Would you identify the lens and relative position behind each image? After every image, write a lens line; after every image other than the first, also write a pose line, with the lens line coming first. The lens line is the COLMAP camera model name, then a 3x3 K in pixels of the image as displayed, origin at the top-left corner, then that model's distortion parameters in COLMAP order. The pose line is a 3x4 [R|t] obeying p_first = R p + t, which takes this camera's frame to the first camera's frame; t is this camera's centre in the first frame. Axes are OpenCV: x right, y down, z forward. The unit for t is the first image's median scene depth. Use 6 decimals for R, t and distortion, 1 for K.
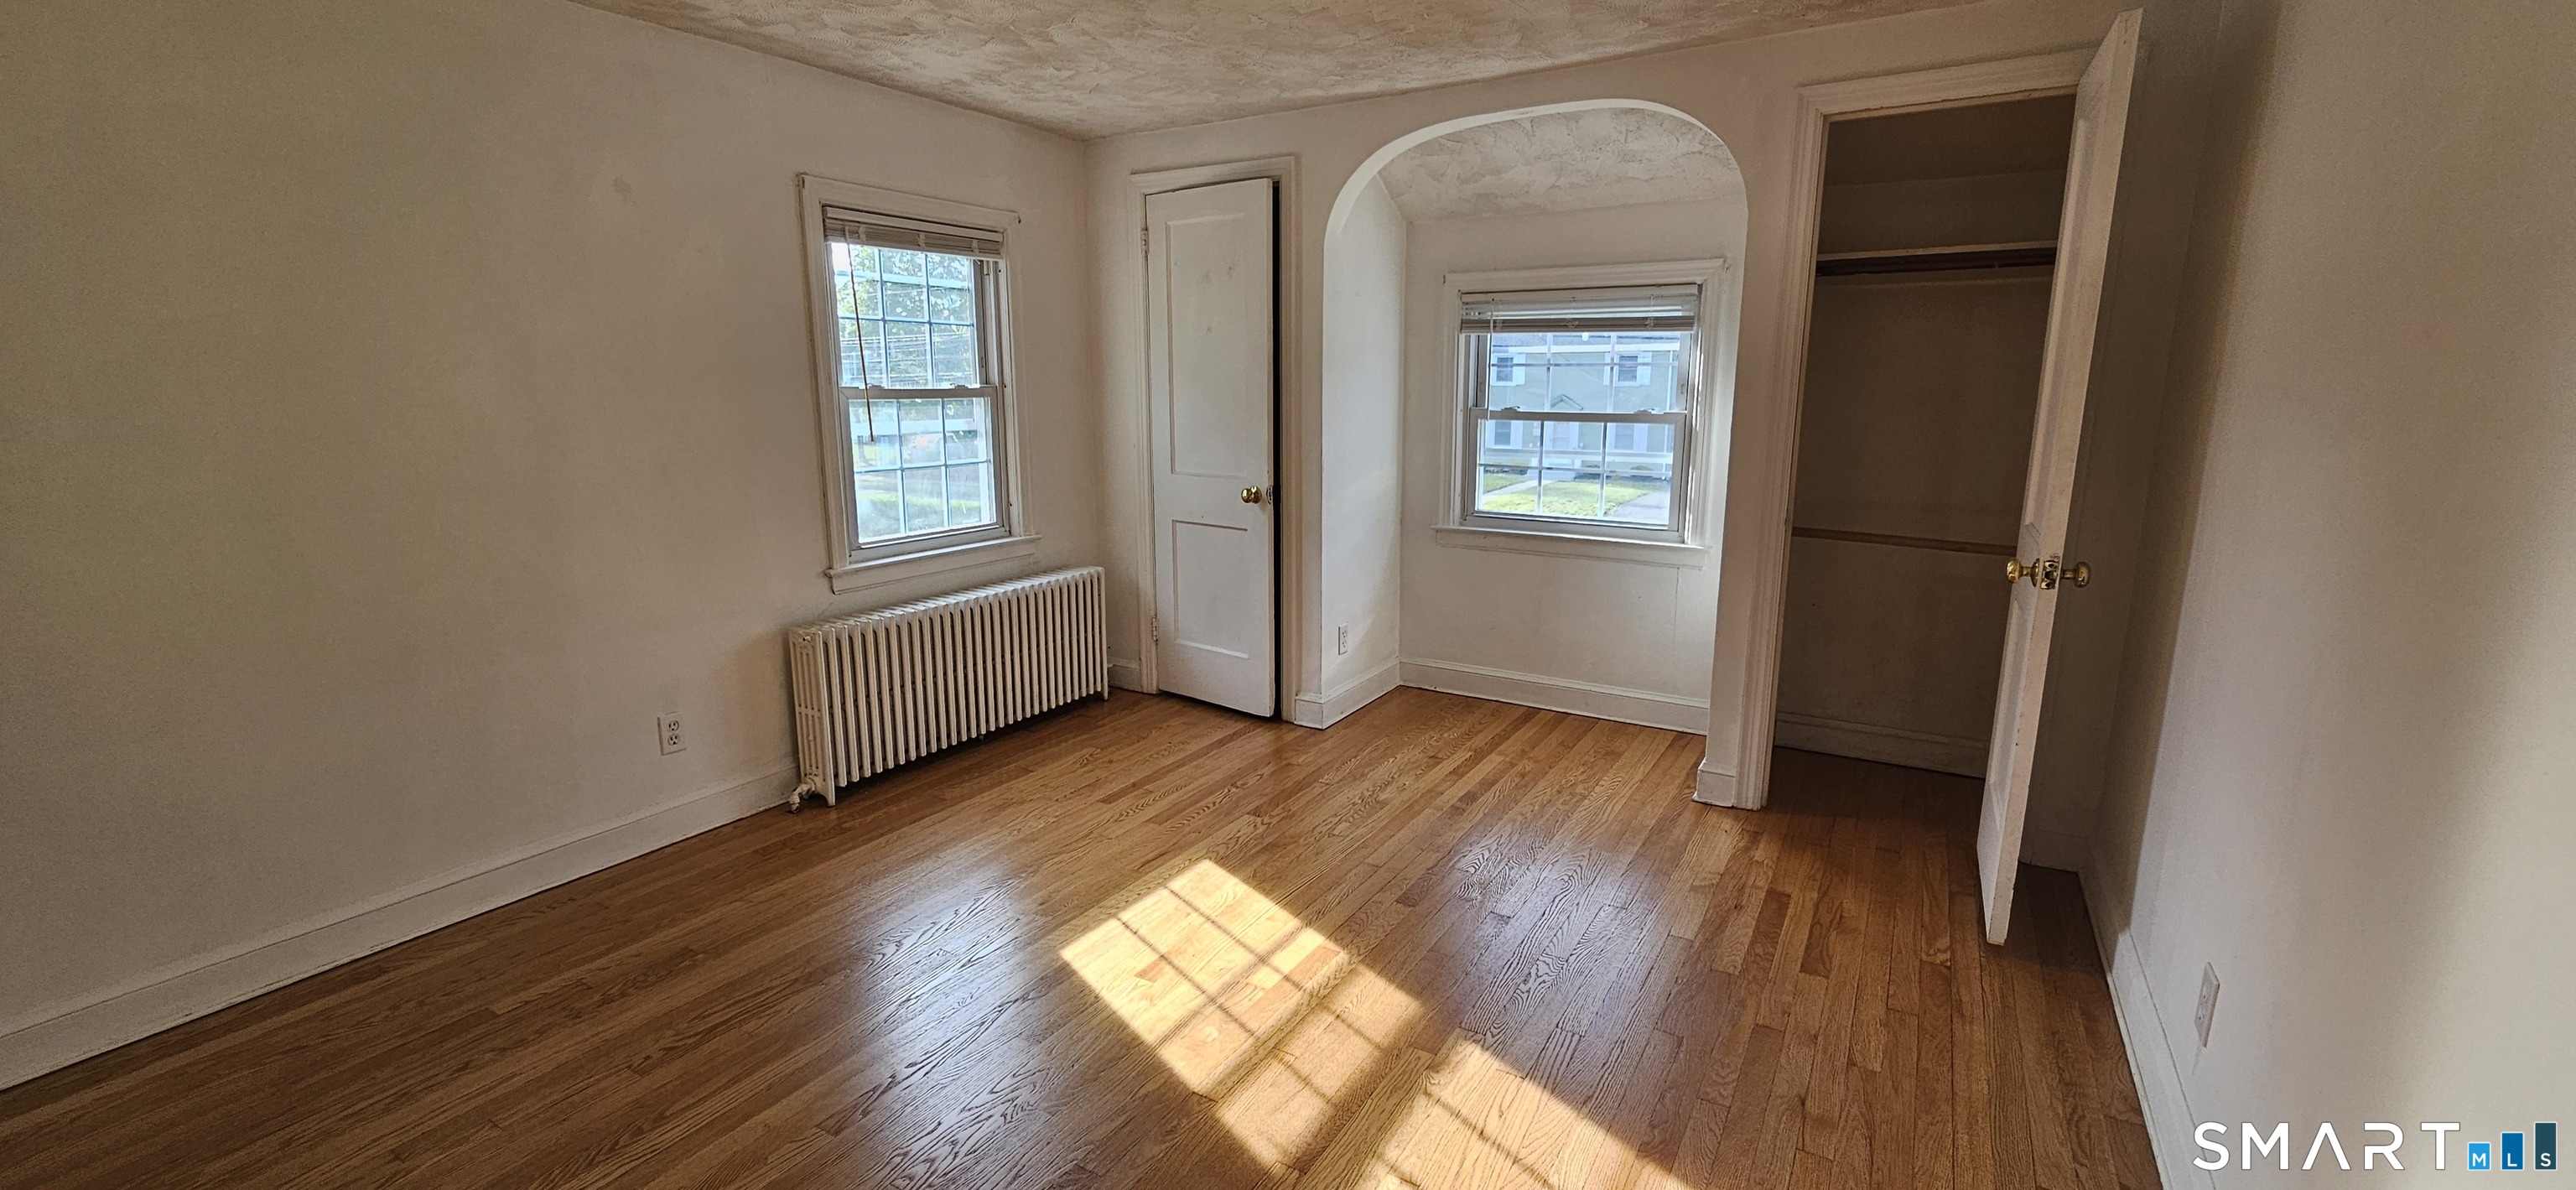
lens RADIAL K [[1089.1, 0, 1292.8], [0, 1089.1, 592.5], [0, 0, 1]] dist [-0.001185, 0.000189]
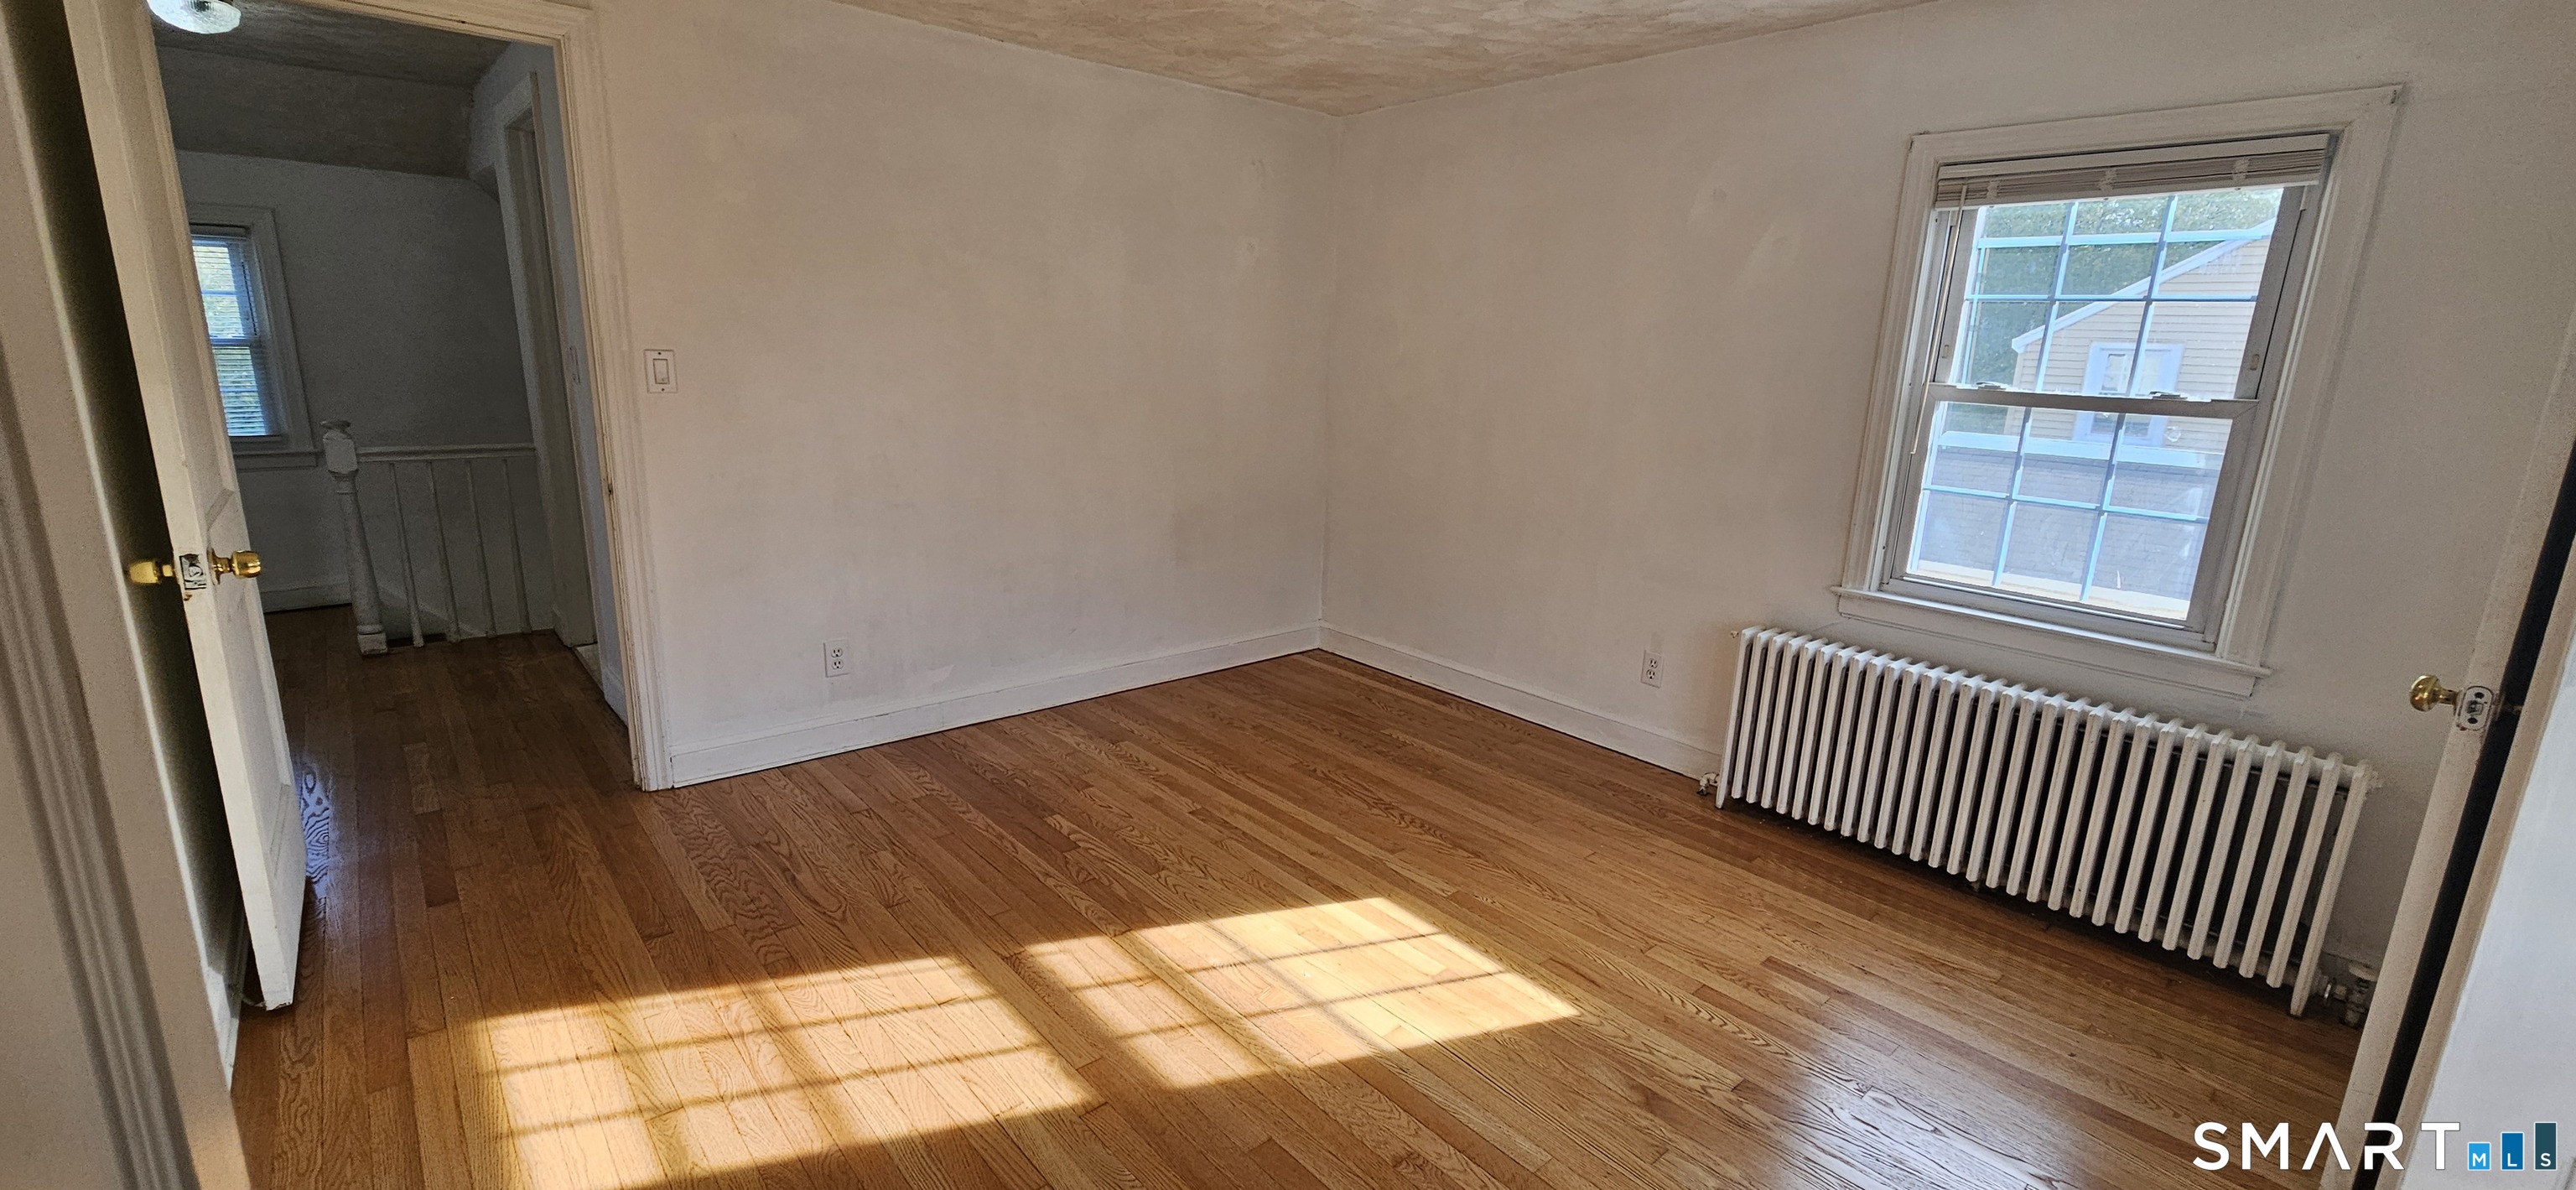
lens RADIAL K [[1089.1, 0, 1292.8], [0, 1089.1, 592.5], [0, 0, 1]] dist [-0.001185, 0.000189]
pose [[-0.319922, 0.201623, -0.925742, 0.587370], [-0.221893, 0.933974, 0.280099, -0.180038], [0.921094, 0.295025, -0.254060, 0.882078]]
